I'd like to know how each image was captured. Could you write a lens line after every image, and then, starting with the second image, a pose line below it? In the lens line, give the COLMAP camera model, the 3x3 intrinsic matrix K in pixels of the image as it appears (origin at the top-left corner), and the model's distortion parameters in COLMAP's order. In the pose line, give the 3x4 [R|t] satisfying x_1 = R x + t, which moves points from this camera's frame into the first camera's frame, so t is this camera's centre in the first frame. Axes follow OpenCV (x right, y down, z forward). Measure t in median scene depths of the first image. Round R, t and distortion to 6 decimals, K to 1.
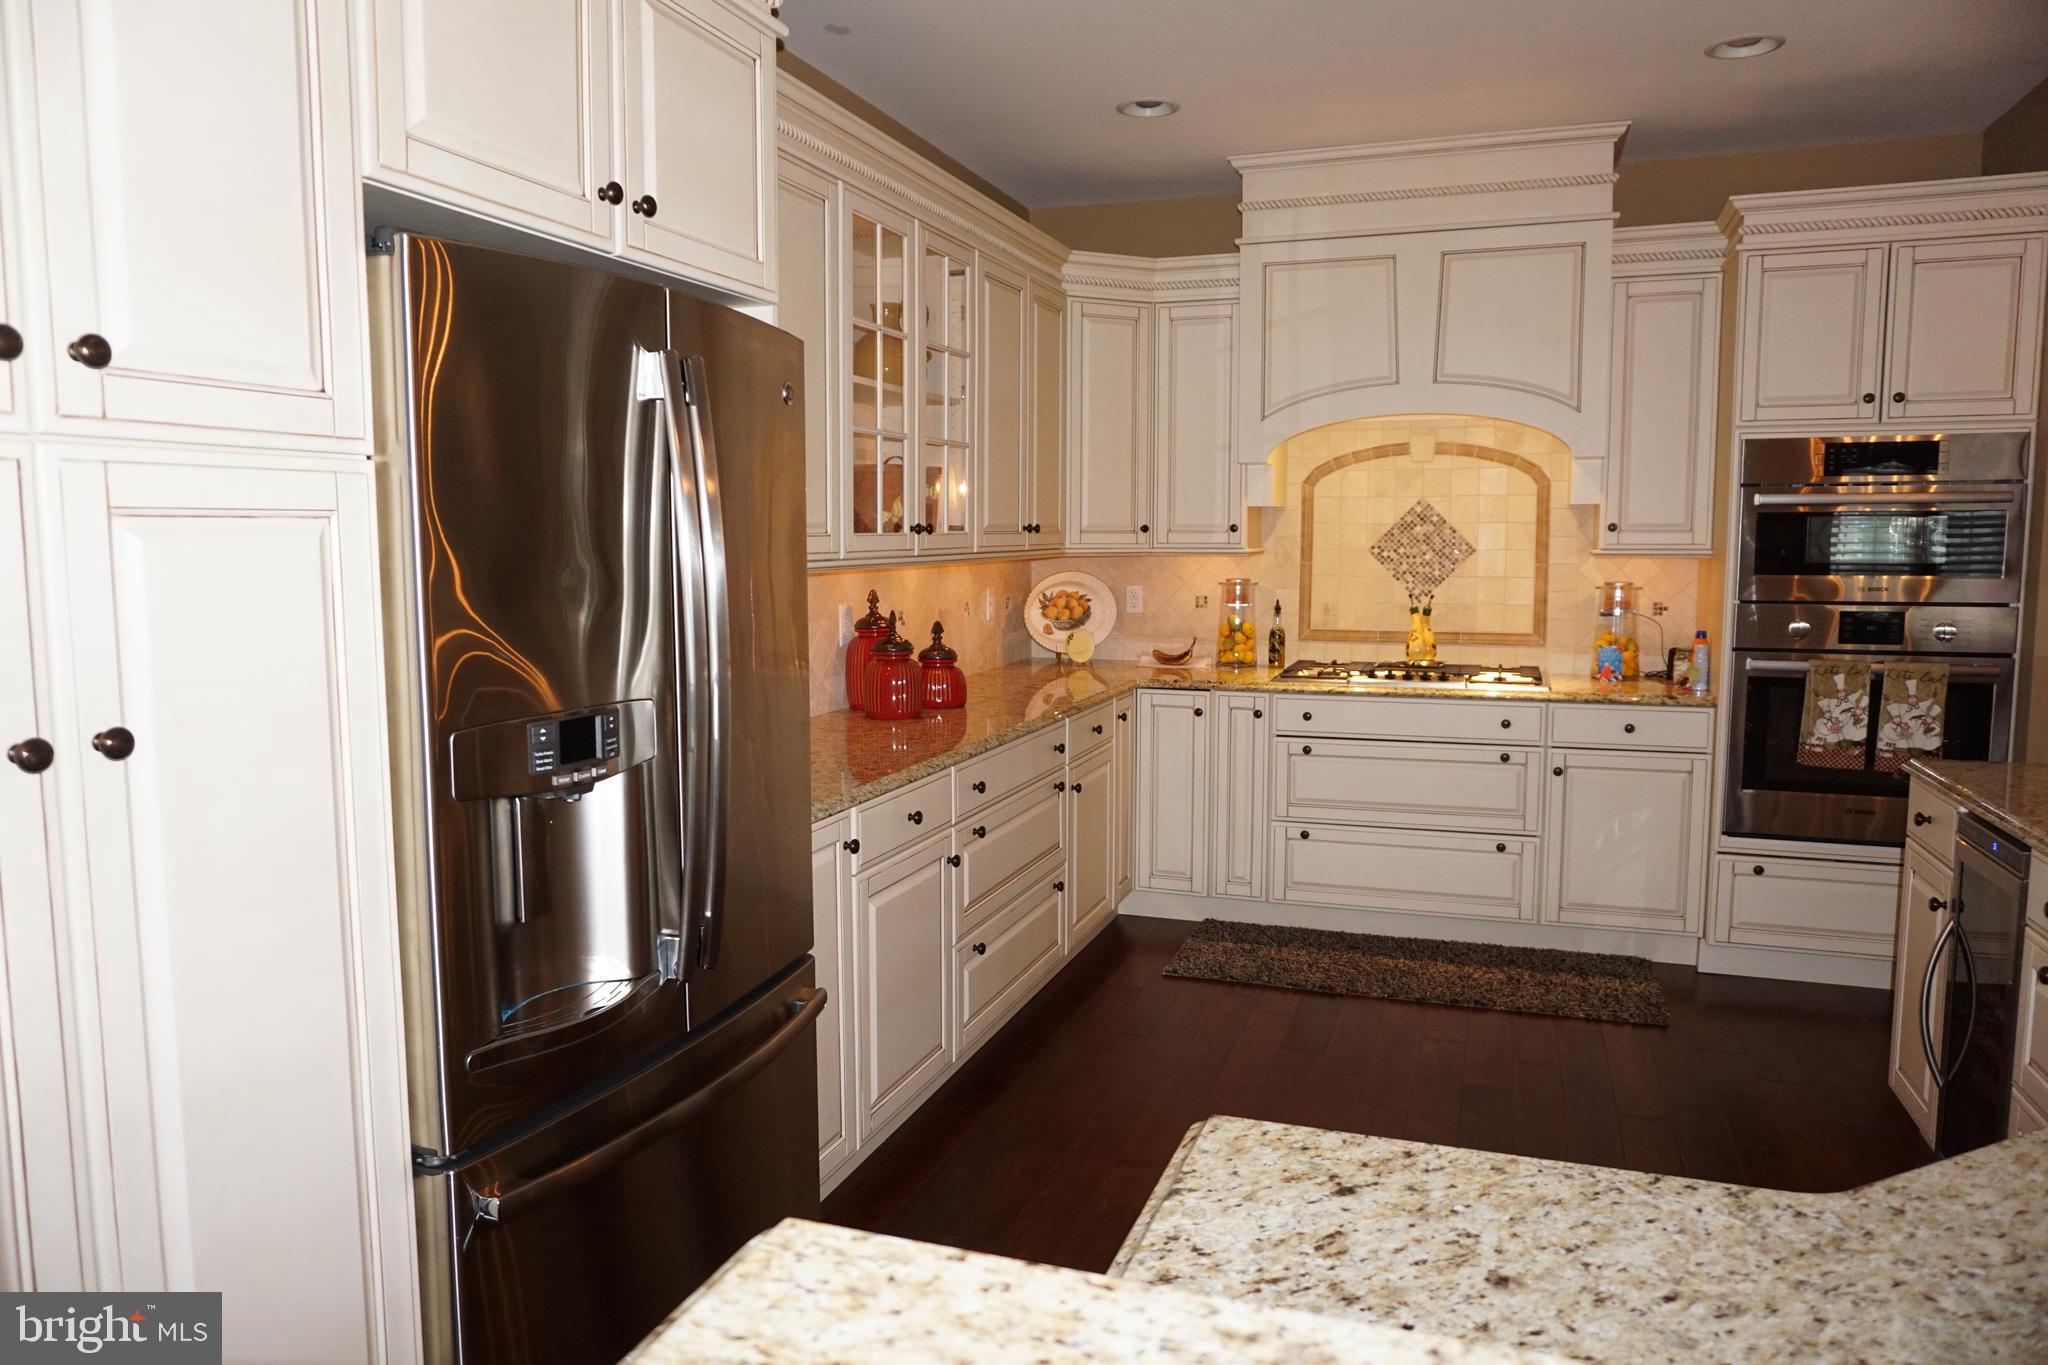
lens RADIAL K [[1371.2, 0, 1024.0], [0, 1371.2, 682.5], [0, 0, 1]] dist [-0.013220, -0.000960]
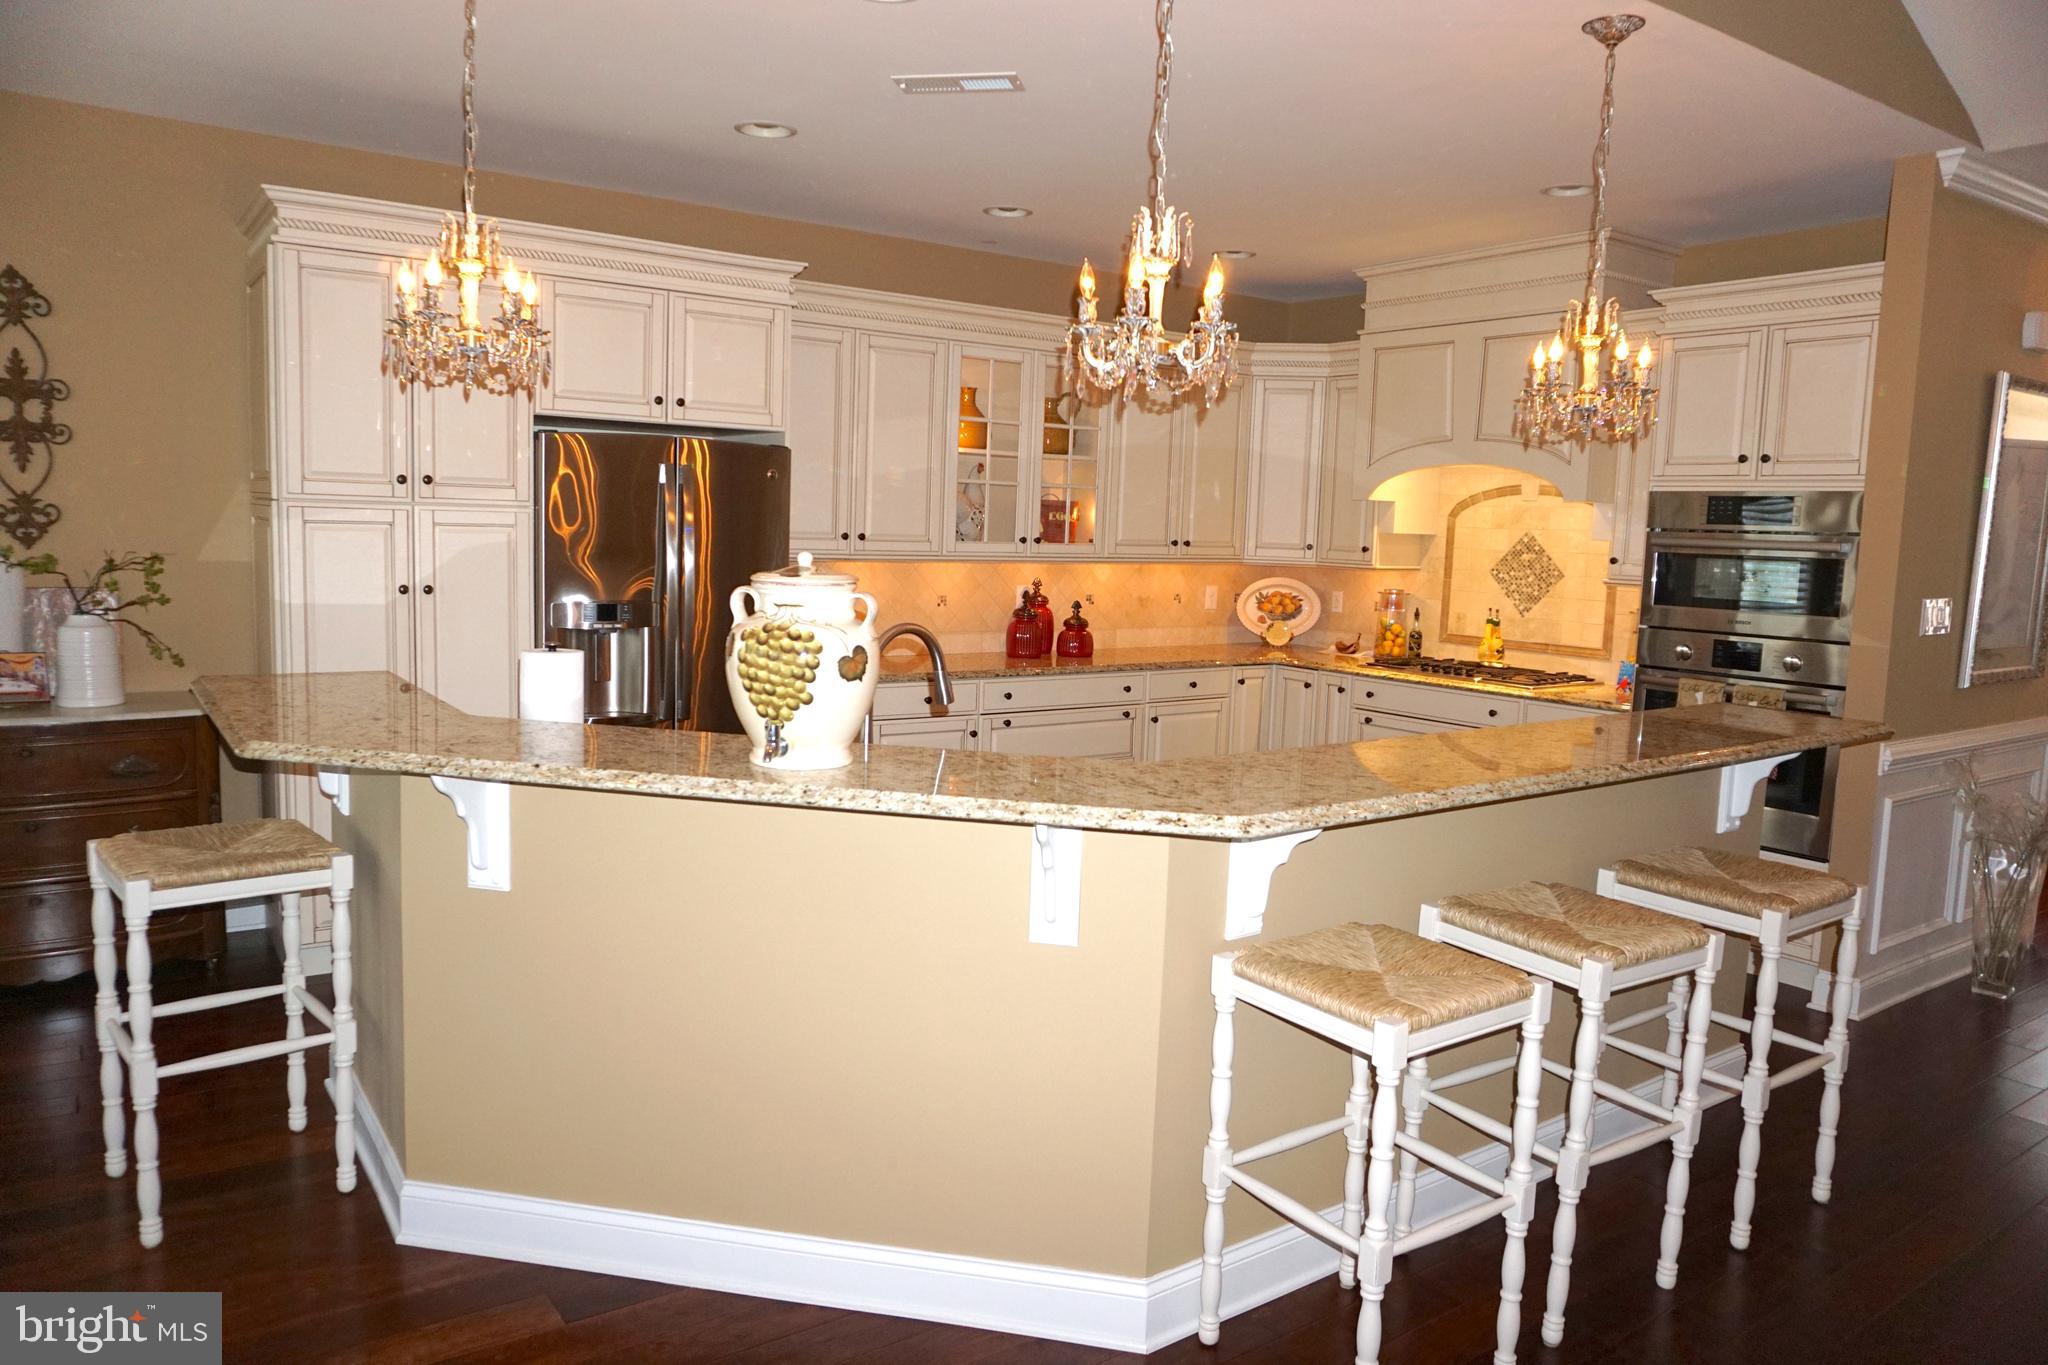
lens RADIAL K [[1358.2, 0, 1024.0], [0, 1358.2, 682.5], [0, 0, 1]] dist [-0.001620, -0.000978]
pose [[0.823247, 0.095903, -0.559524, 0.610837], [-0.095829, 0.994959, 0.029541, 0.005946], [0.559536, 0.029299, 0.828288, -0.239958]]
